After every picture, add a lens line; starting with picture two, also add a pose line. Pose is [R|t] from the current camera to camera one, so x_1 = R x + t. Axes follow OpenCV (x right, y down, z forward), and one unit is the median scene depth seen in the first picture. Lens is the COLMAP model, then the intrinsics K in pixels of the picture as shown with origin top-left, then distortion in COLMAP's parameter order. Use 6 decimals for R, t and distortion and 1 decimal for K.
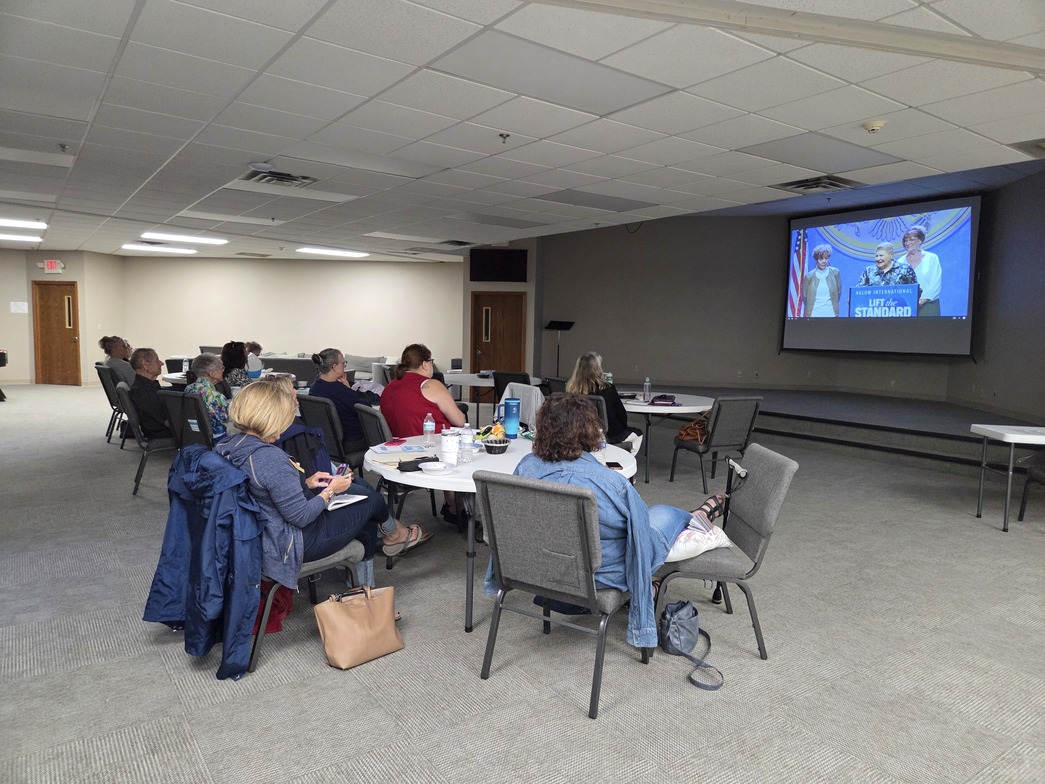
lens RADIAL K [[685.8, 0, 530.1], [0, 685.8, 385.8], [0, 0, 1]] dist [0.068010, -0.059337]
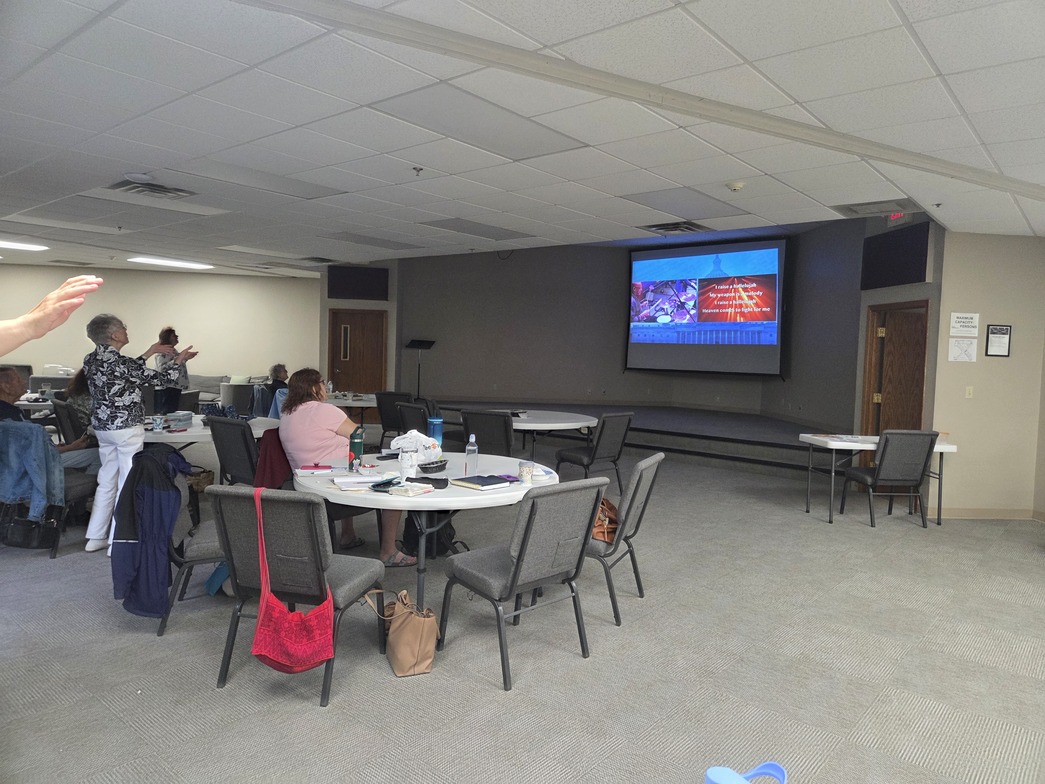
lens RADIAL K [[687.9, 0, 531.7], [0, 687.9, 376.6], [0, 0, 1]] dist [0.072475, -0.070348]
pose [[0.969225, -0.002045, 0.246170, -0.137331], [0.011228, 0.999292, -0.035905, -0.007383], [-0.245922, 0.037564, 0.968561, -0.054415]]
